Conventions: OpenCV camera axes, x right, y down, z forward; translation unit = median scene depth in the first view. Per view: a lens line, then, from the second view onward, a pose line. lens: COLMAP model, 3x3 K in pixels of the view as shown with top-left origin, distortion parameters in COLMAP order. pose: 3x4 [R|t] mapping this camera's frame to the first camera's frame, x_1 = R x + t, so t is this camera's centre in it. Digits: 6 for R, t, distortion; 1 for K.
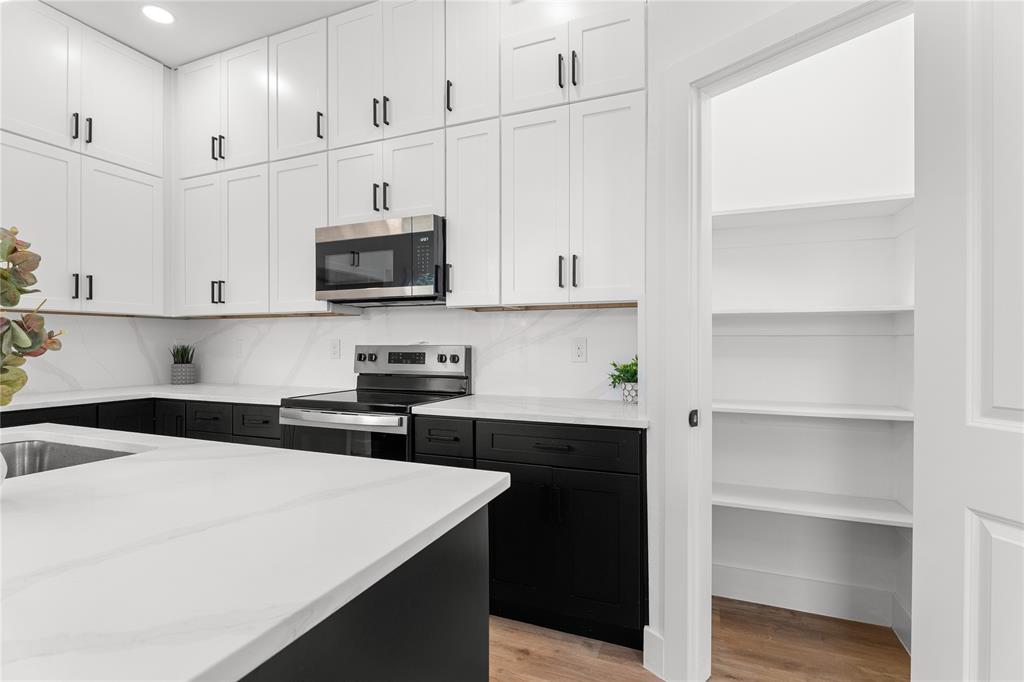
lens RADIAL K [[470.4, 0, 516.8], [0, 470.4, 346.9], [0, 0, 1]] dist [-0.008032, -0.000031]
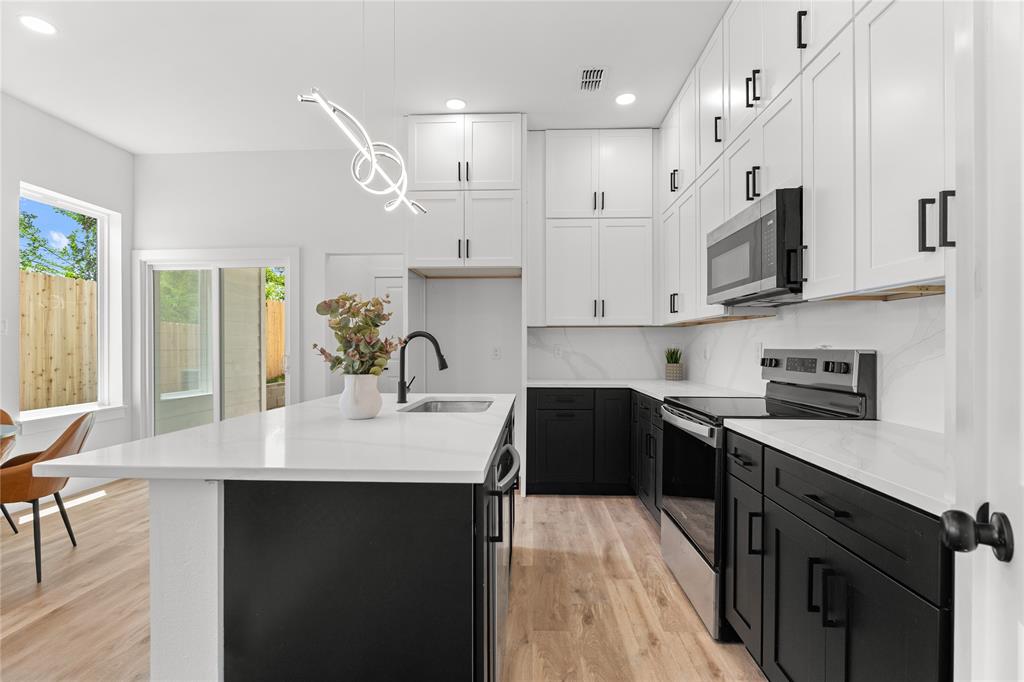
lens RADIAL K [[470.4, 0, 515.0], [0, 470.4, 347.9], [0, 0, 1]] dist [-0.008032, -0.000031]
pose [[0.332236, 0.003134, -0.943191, 0.392074], [-0.007167, 0.999974, 0.000798, -0.003749], [0.943169, 0.006494, 0.332250, 0.268529]]
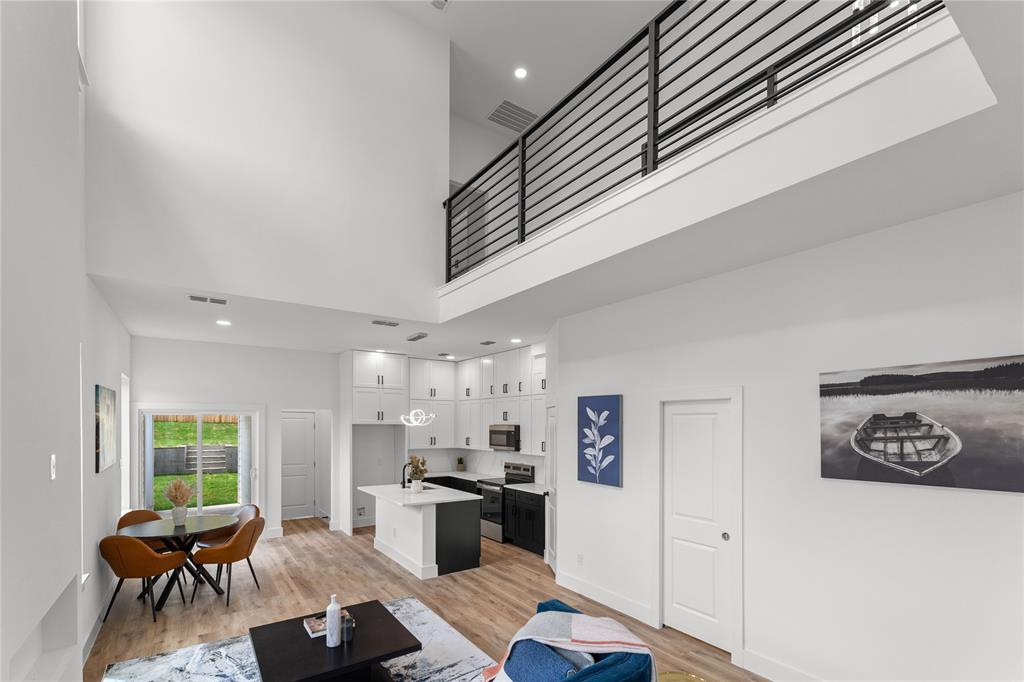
lens RADIAL K [[462.7, 0, 512.4], [0, 462.7, 425.4], [0, 0, 1]] dist [-0.004207, 0.000018]
pose [[0.831314, 0.005557, -0.555775, 1.382792], [-0.009938, 0.999939, -0.004866, -0.236686], [0.555714, 0.009569, 0.831319, -1.438688]]
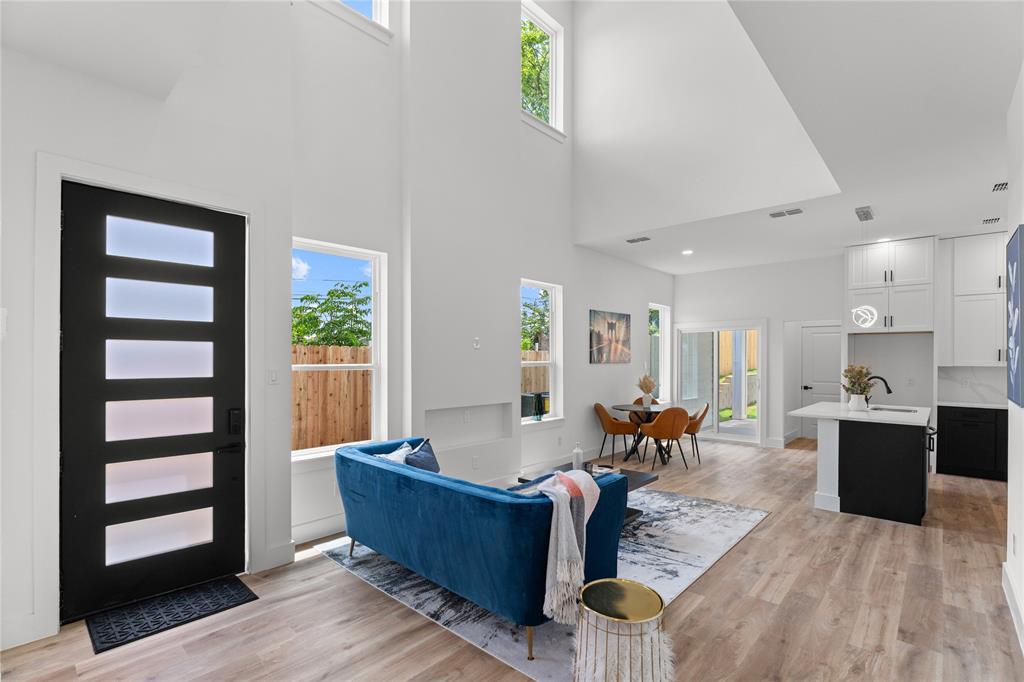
lens RADIAL K [[470.4, 0, 513.2], [0, 470.4, 359.3], [0, 0, 1]] dist [-0.008032, -0.000031]
pose [[-0.356279, 0.004259, -0.934370, 1.948484], [-0.009240, 0.999925, 0.008081, -0.109262], [0.934334, 0.011513, -0.356213, -0.356790]]
